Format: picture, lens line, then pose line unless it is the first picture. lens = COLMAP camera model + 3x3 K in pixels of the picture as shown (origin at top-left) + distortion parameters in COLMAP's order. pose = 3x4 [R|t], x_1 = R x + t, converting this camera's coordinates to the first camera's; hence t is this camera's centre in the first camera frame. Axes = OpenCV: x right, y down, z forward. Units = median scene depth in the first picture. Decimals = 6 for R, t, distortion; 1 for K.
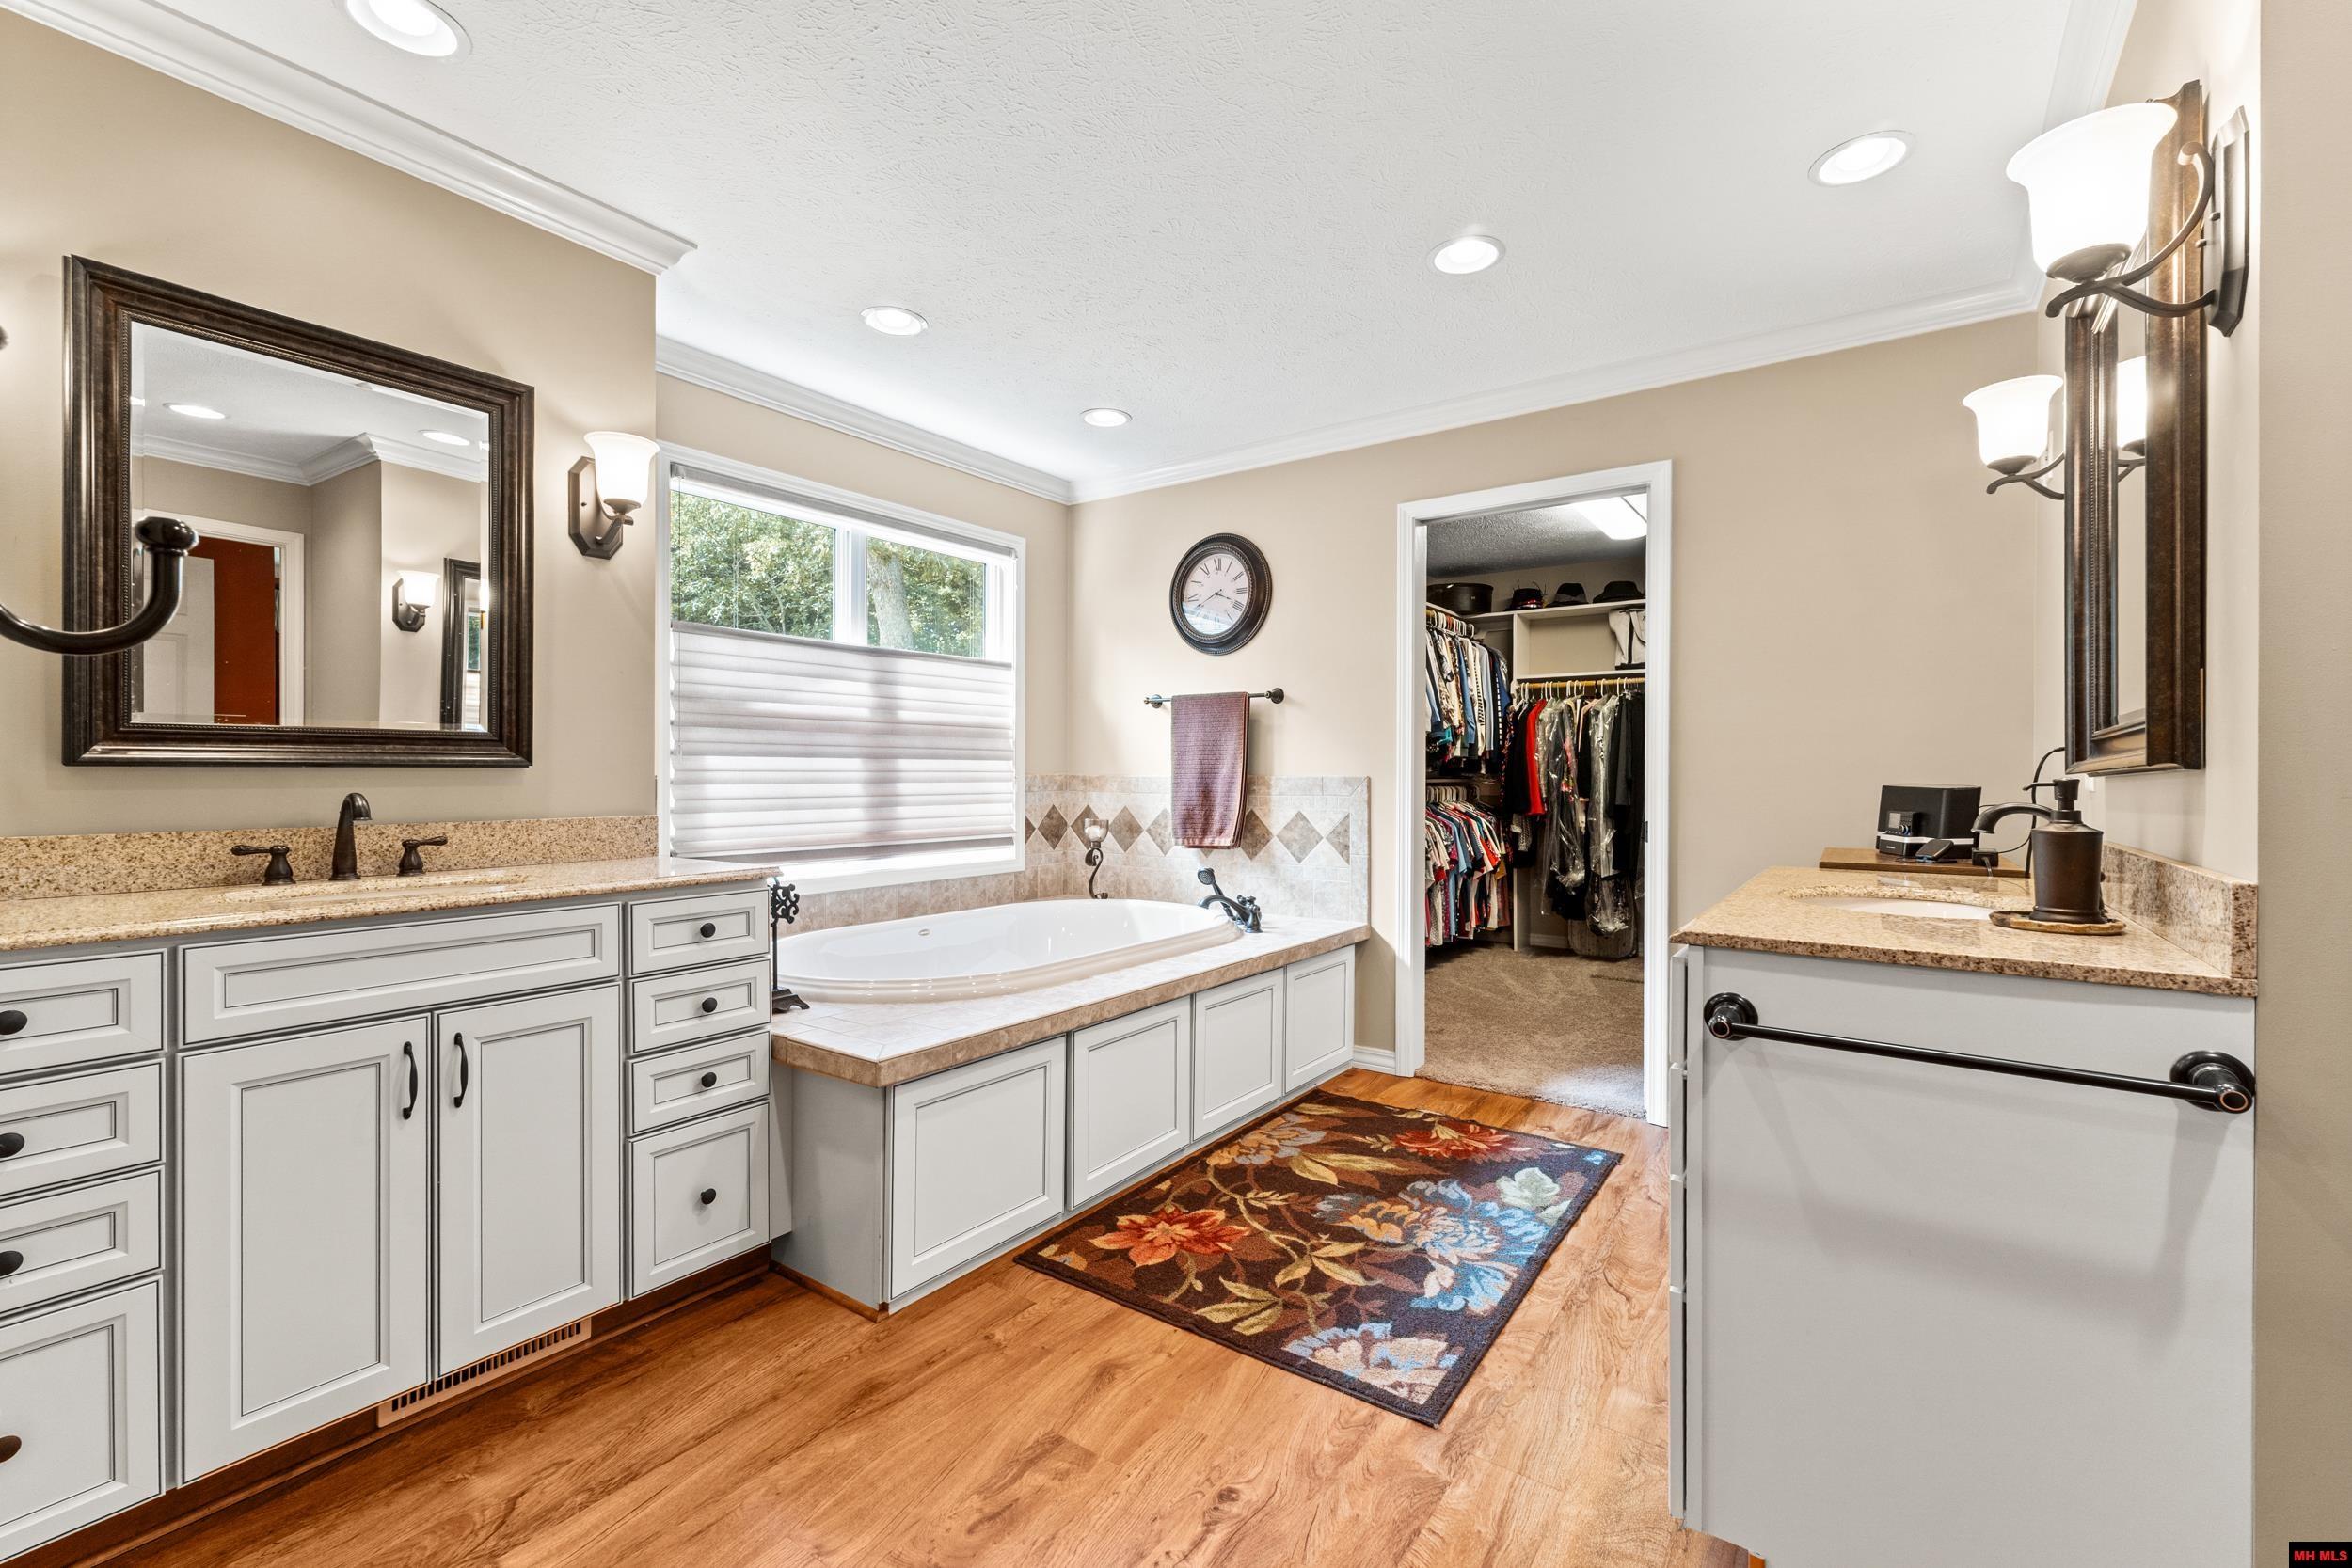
lens RADIAL K [[989.8, 0, 1184.4], [0, 989.8, 776.7], [0, 0, 1]] dist [0.004755, -0.000177]
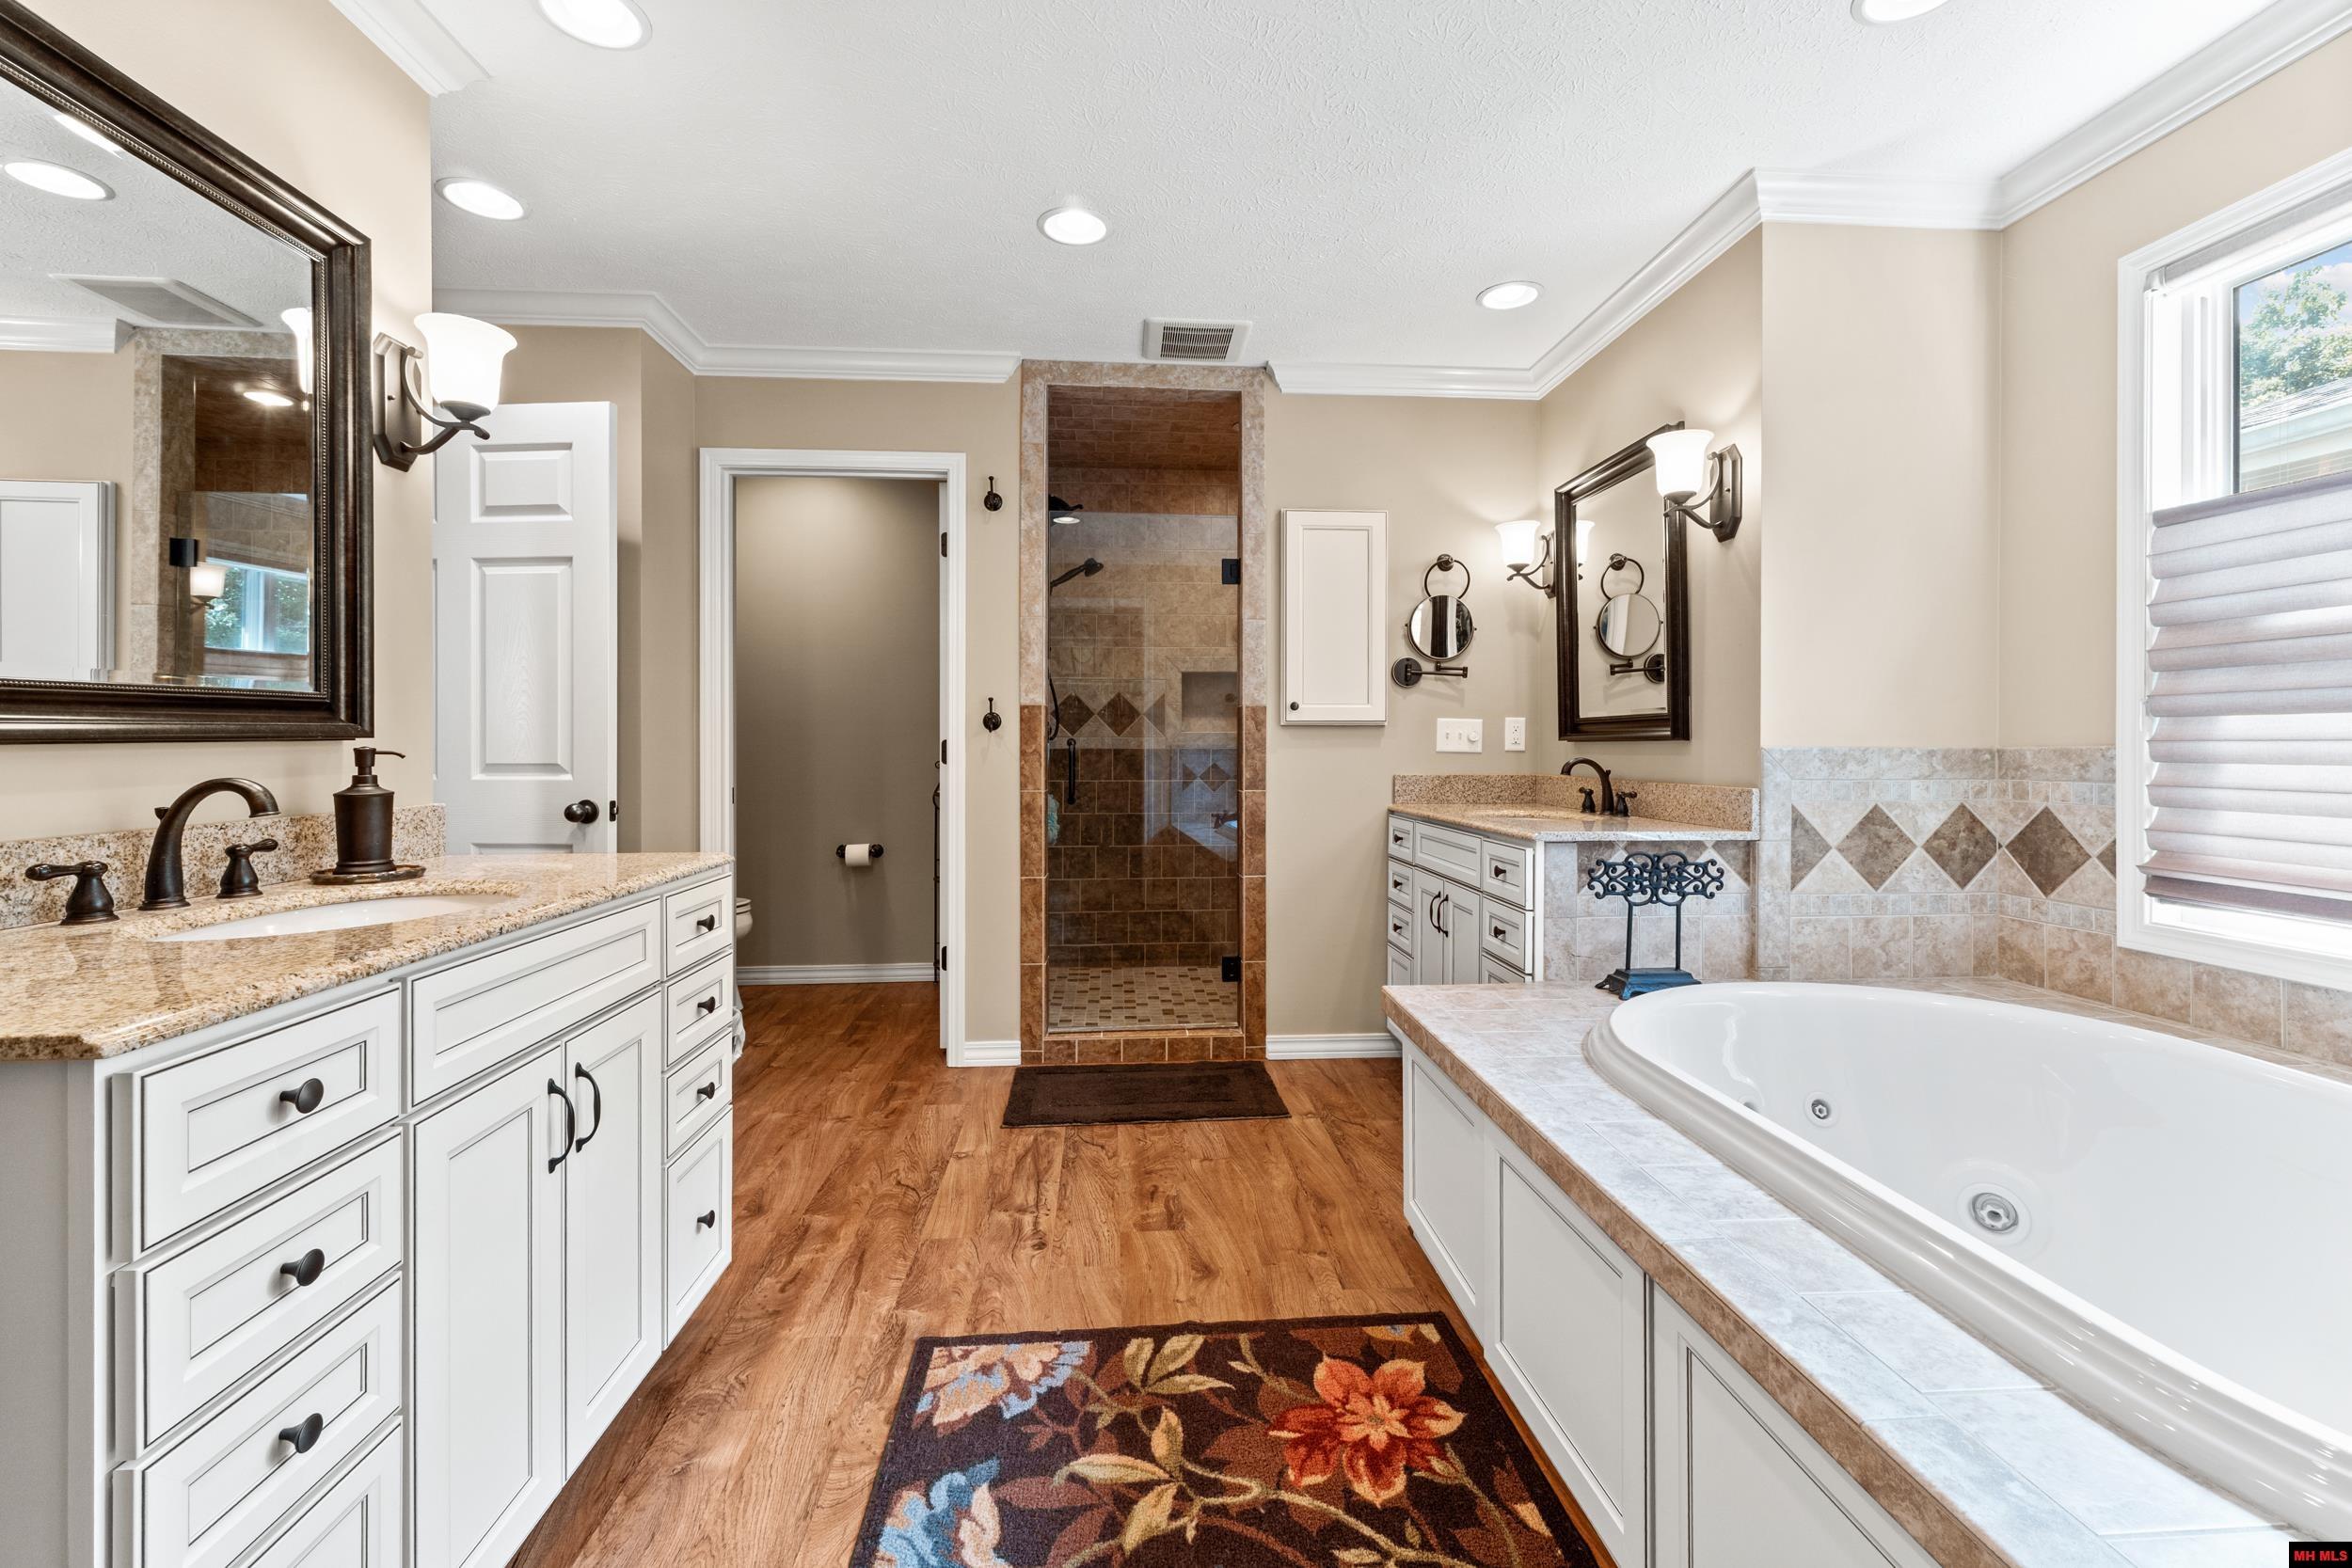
lens RADIAL K [[989.8, 0, 1201.7], [0, 989.8, 749.5], [0, 0, 1]] dist [0.004755, -0.000177]
pose [[-0.757095, -0.000028, -0.653305, 0.602760], [-0.001795, 0.999996, 0.002038, -0.001298], [0.653302, 0.002716, -0.757092, 1.674233]]
